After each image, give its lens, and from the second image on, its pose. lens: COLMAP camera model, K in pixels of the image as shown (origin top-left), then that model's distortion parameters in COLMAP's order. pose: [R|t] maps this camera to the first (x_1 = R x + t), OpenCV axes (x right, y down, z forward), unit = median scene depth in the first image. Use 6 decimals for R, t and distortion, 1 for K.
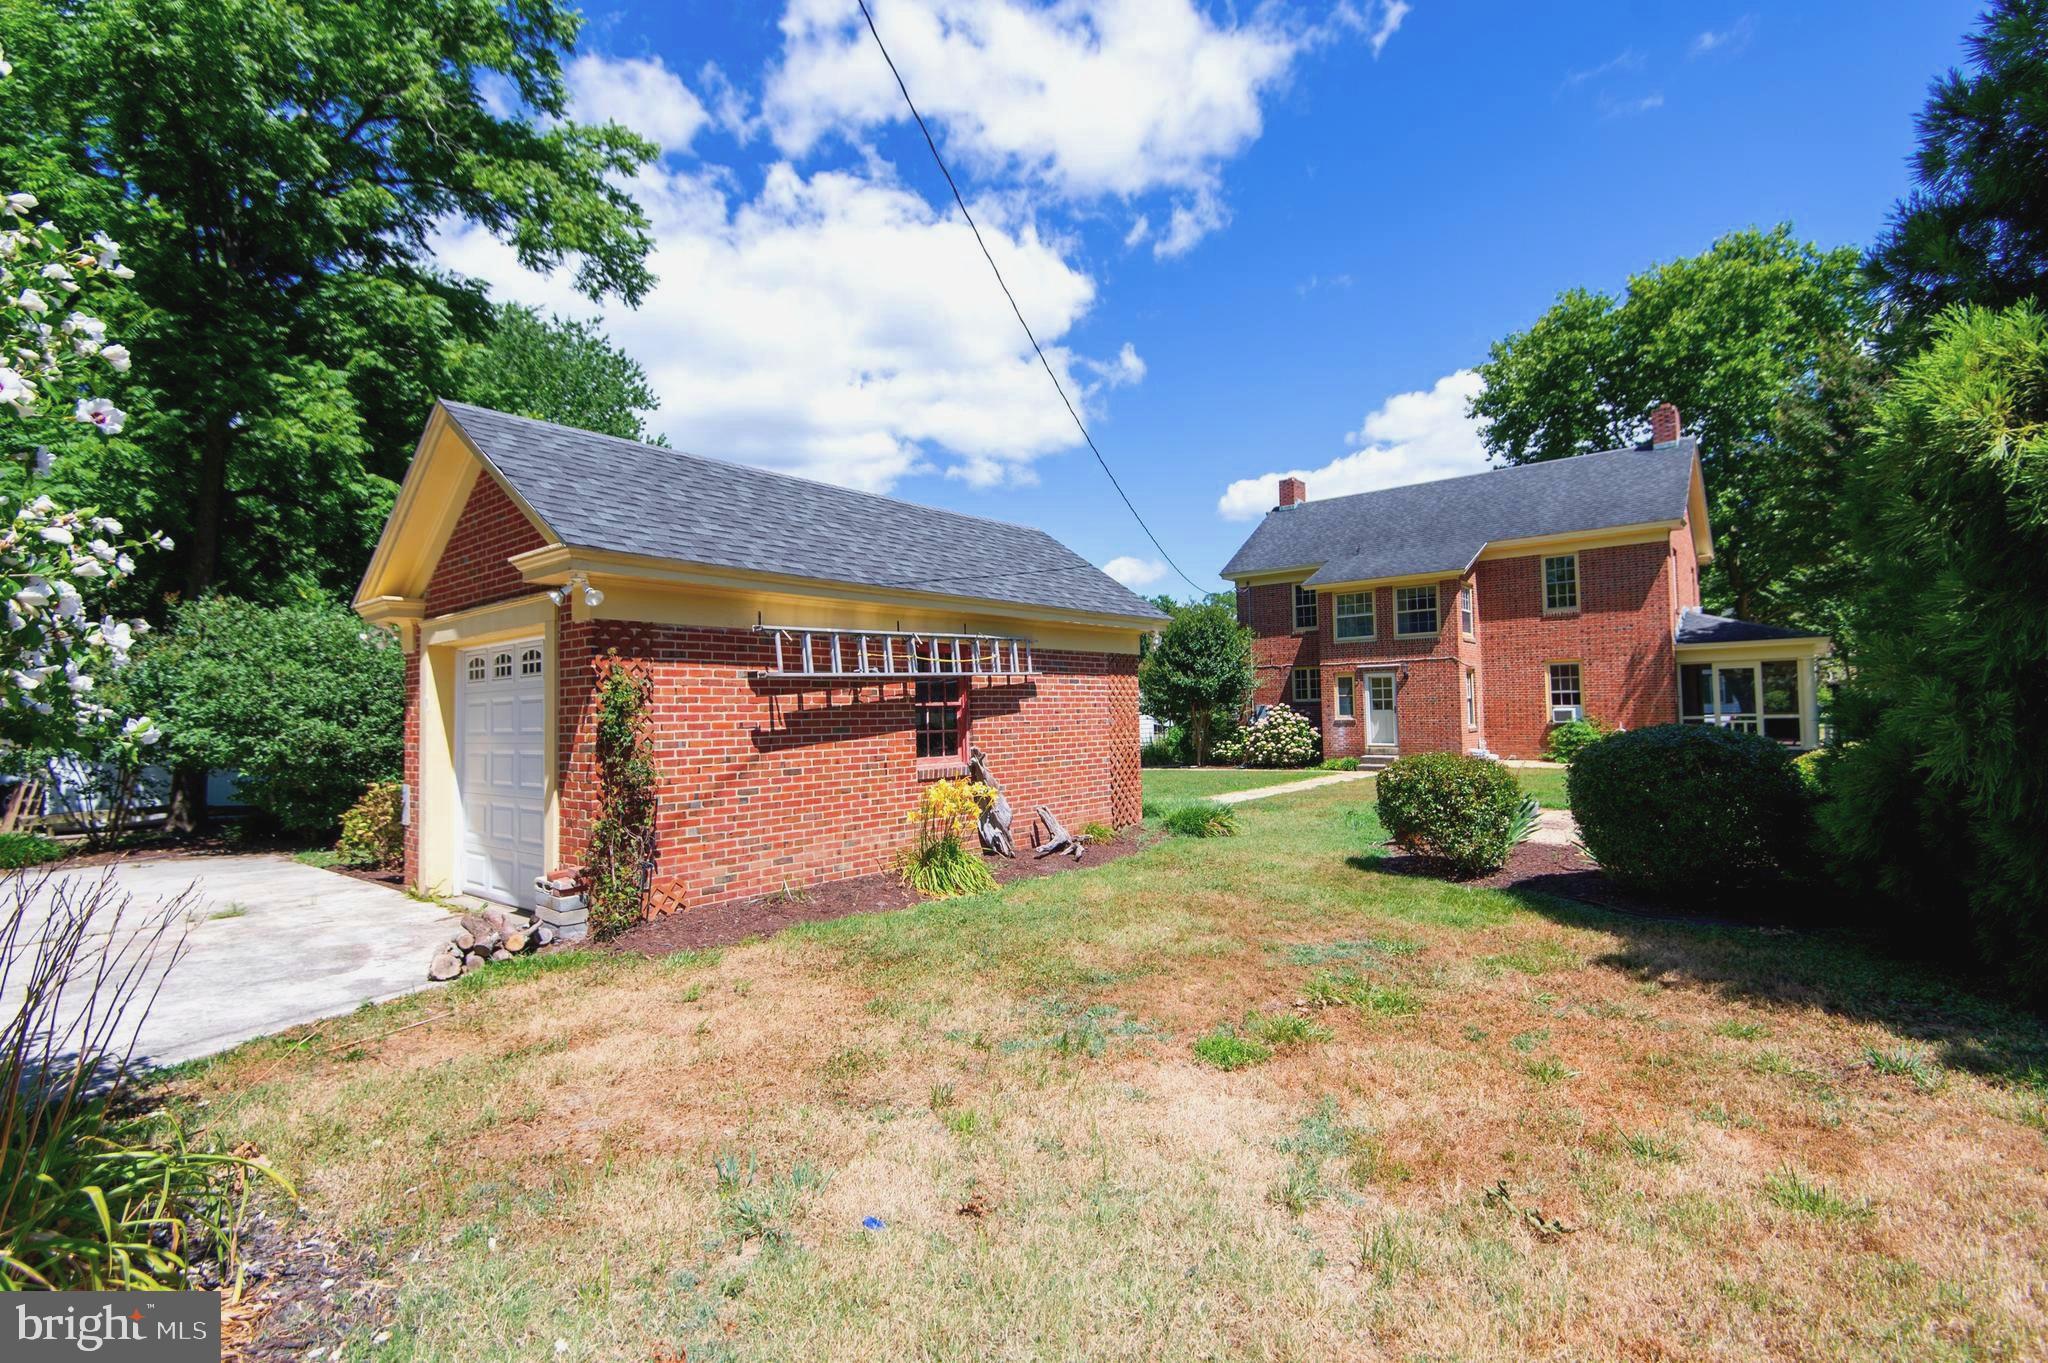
lens RADIAL K [[921.5, 0, 1024.0], [0, 921.5, 681.5], [0, 0, 1]] dist [0.001212, -0.000128]
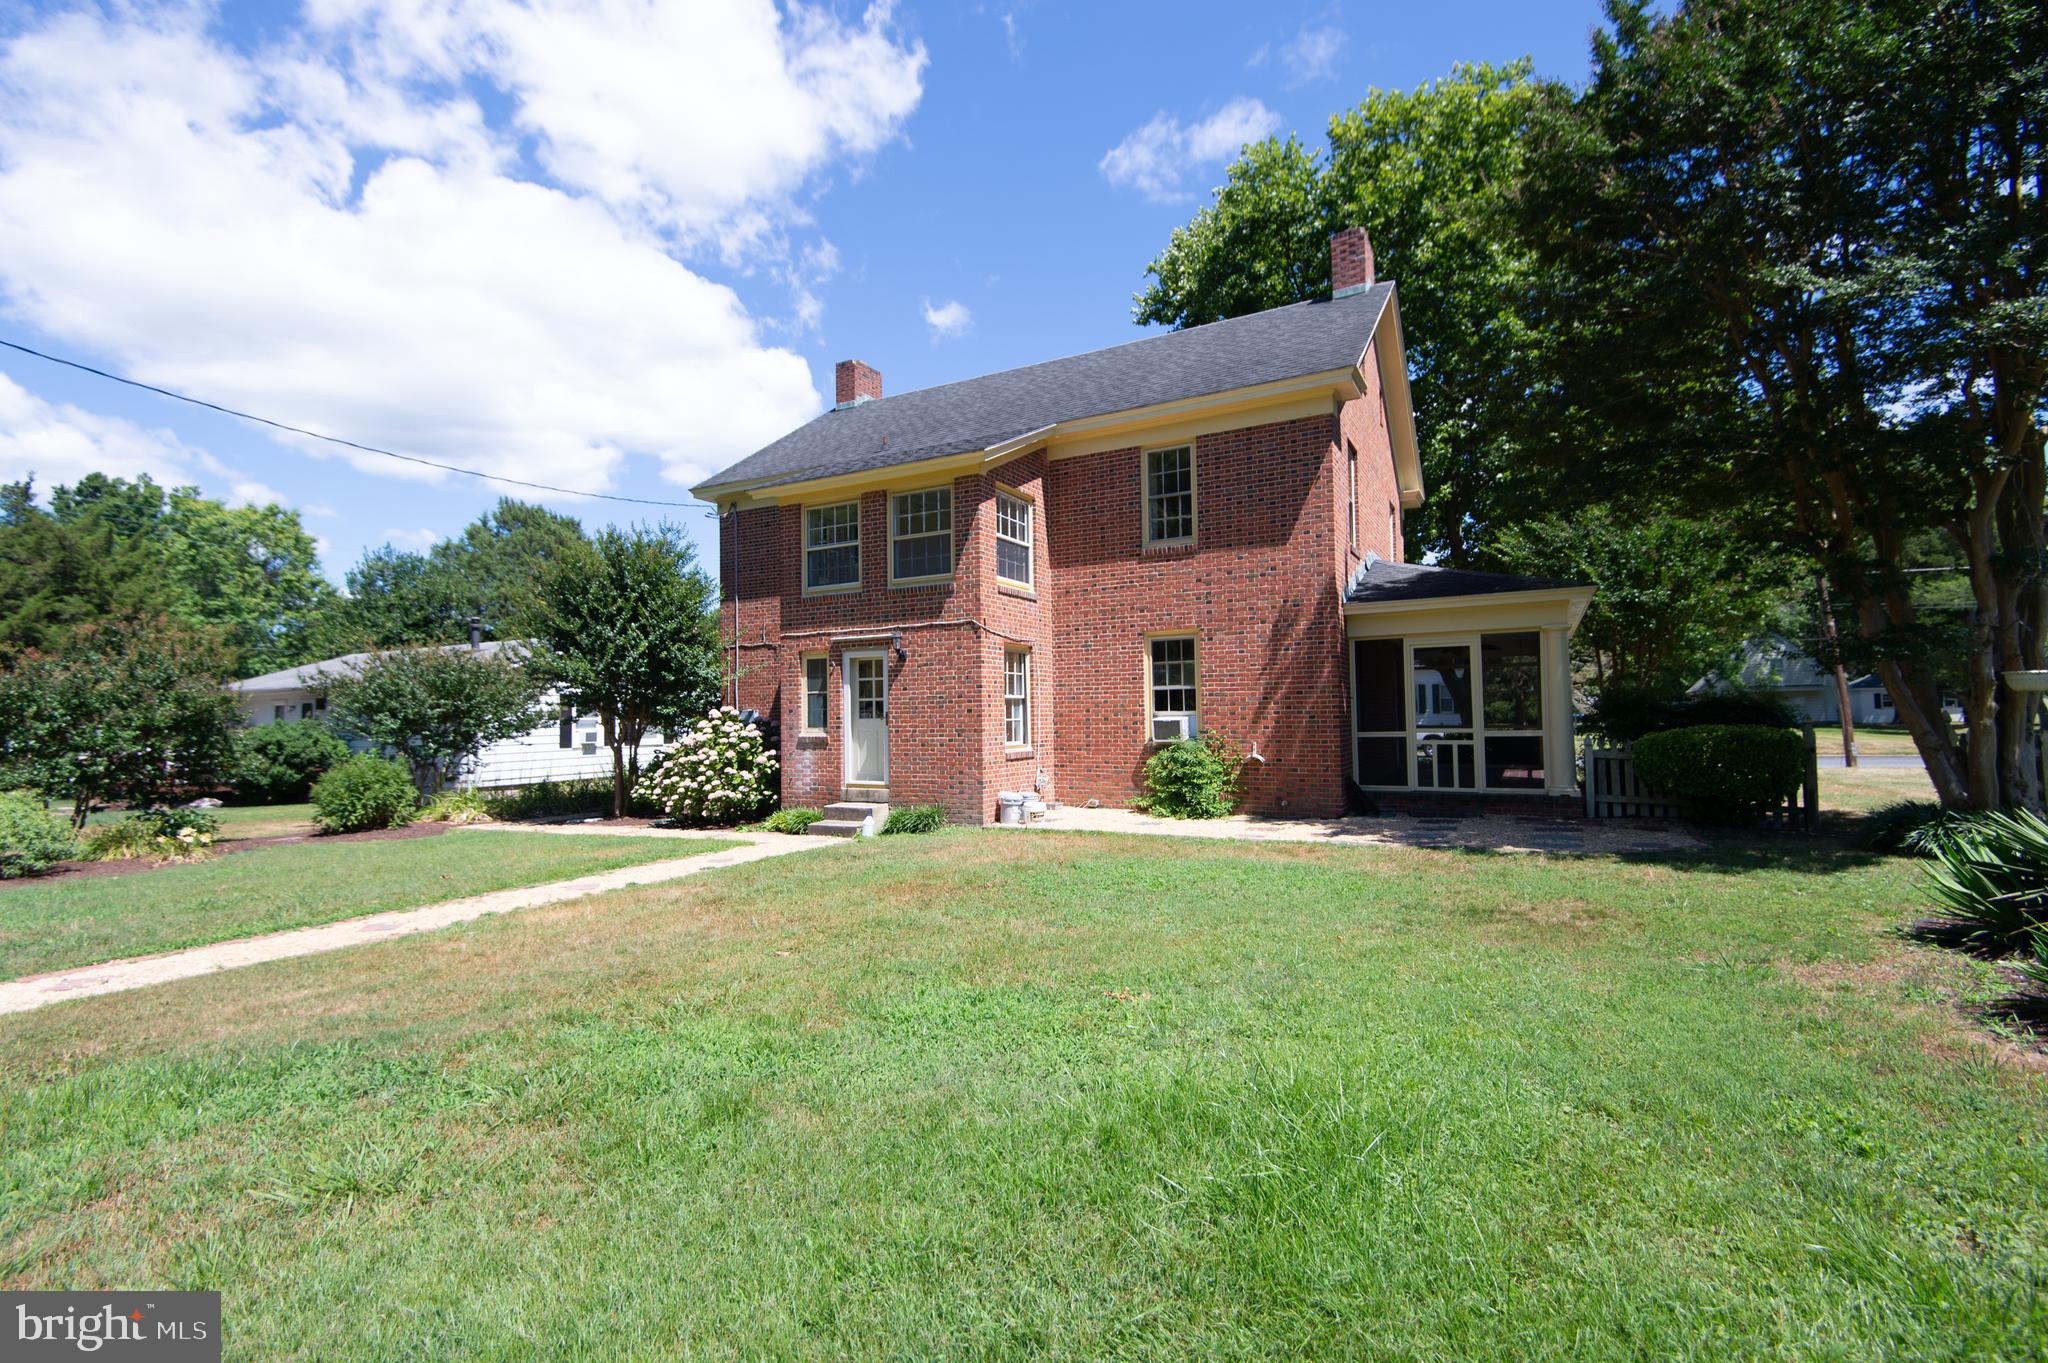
lens RADIAL K [[909.2, 0, 1024.0], [0, 909.2, 681.5], [0, 0, 1]] dist [0.041149, -0.000017]
pose [[0.978684, 0.011671, 0.205039, 0.373375], [-0.009790, 0.999900, -0.010190, 0.013658], [-0.205137, 0.007966, 0.978701, 0.461561]]
